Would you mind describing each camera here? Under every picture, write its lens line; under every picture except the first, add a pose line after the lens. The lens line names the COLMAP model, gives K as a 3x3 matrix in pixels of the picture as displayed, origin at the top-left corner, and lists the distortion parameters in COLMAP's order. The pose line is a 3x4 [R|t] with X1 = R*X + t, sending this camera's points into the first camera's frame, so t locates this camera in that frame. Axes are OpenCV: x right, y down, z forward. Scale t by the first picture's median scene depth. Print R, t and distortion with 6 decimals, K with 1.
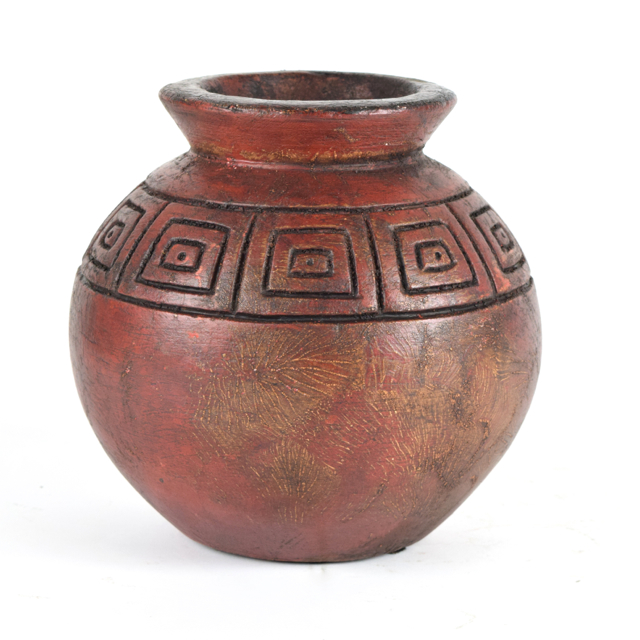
lens RADIAL K [[2581.7, 0, 320.4], [0, 2581.7, 319.1], [0, 0, 1]] dist [-0.793409, 0.000000]
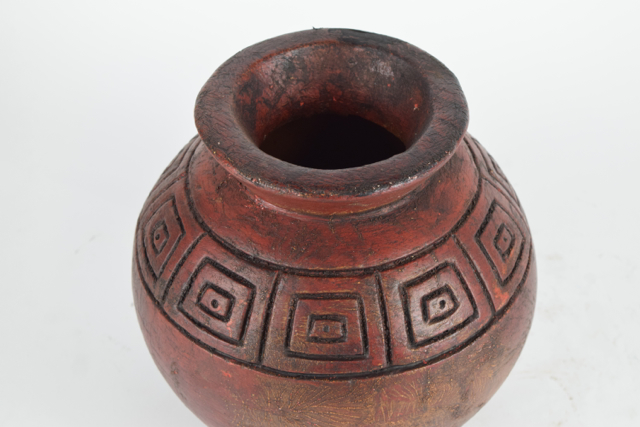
lens RADIAL K [[1520.6, 0, 321.0], [0, 1520.6, 213.7], [0, 0, 1]] dist [-0.242560, 0.000000]
pose [[0.997805, 0.016263, -0.064198, 0.034782], [0.015402, 0.885811, 0.463790, -0.367411], [0.064410, -0.463761, 0.883616, 0.433474]]
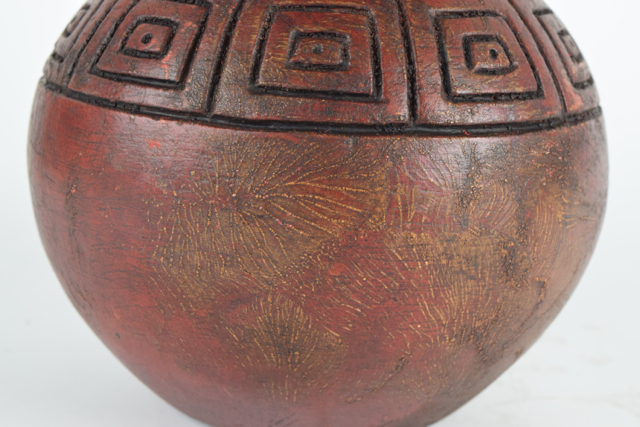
lens RADIAL K [[1268.7, 0, 321.6], [0, 1268.7, 214.0], [0, 0, 1]] dist [0.002068, 0.000000]
pose [[0.998170, 0.047765, -0.037079, 0.012249], [-0.047309, 0.998794, 0.013096, 0.018838], [0.037660, -0.011318, 0.999227, 0.637059]]
